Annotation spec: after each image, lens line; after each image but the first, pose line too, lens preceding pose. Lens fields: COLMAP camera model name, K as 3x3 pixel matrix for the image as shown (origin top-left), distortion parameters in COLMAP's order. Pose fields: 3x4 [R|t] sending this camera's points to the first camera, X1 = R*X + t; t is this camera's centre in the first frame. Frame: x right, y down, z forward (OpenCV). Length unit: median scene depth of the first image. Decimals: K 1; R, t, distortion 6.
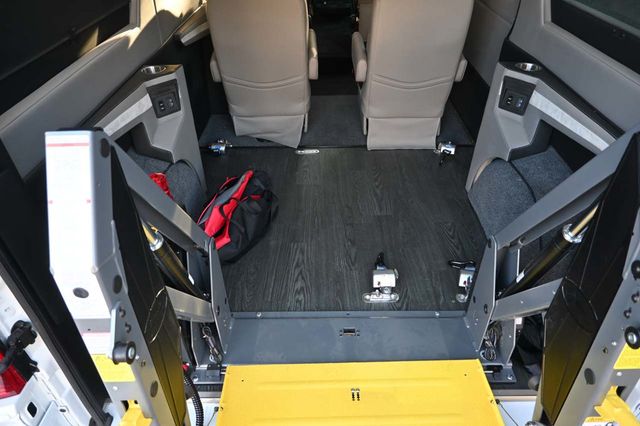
lens RADIAL K [[436.6, 0, 321.4], [0, 436.6, 212.4], [0, 0, 1]] dist [-0.014332, 0.008823]
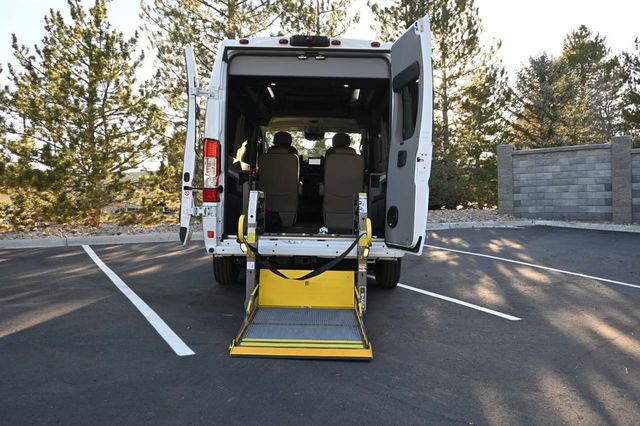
lens RADIAL K [[555.1, 0, 322.0], [0, 555.1, 213.7], [0, 0, 1]] dist [-0.005819, 0.007286]
pose [[0.999467, 0.030018, 0.012844, 0.061398], [-0.017249, 0.819459, -0.572878, 1.478165], [-0.027722, 0.572351, 0.819540, -1.341053]]
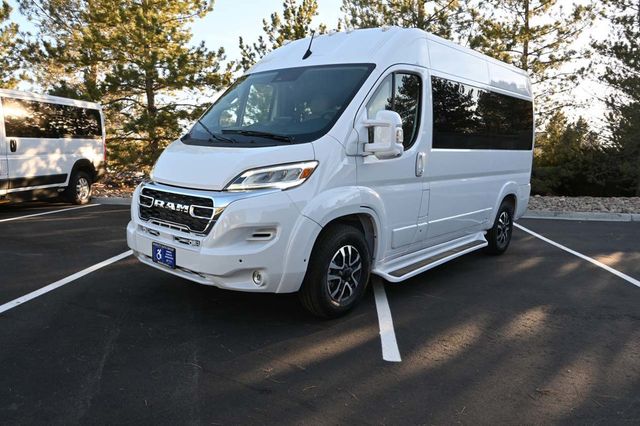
lens RADIAL K [[479.6, 0, 322.9], [0, 479.6, 215.2], [0, 0, 1]] dist [-0.014131, 0.013499]
pose [[0.861807, 0.113569, -0.494359, 1.239692], [-0.349723, 0.838965, -0.416930, 0.892838], [0.367399, 0.532202, 0.762744, -0.726581]]
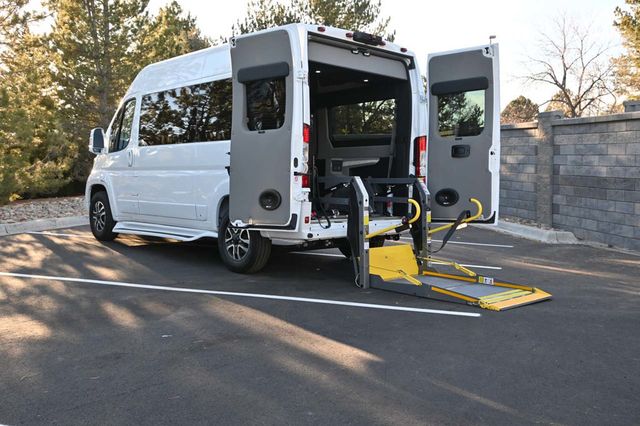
lens RADIAL K [[607.4, 0, 318.7], [0, 607.4, 215.4], [0, 0, 1]] dist [-0.005034, 0.000000]
pose [[0.722658, -0.018672, 0.690953, -1.982136], [0.395758, 0.830739, -0.391468, 1.239951], [-0.566693, 0.556348, 0.607730, -0.980913]]
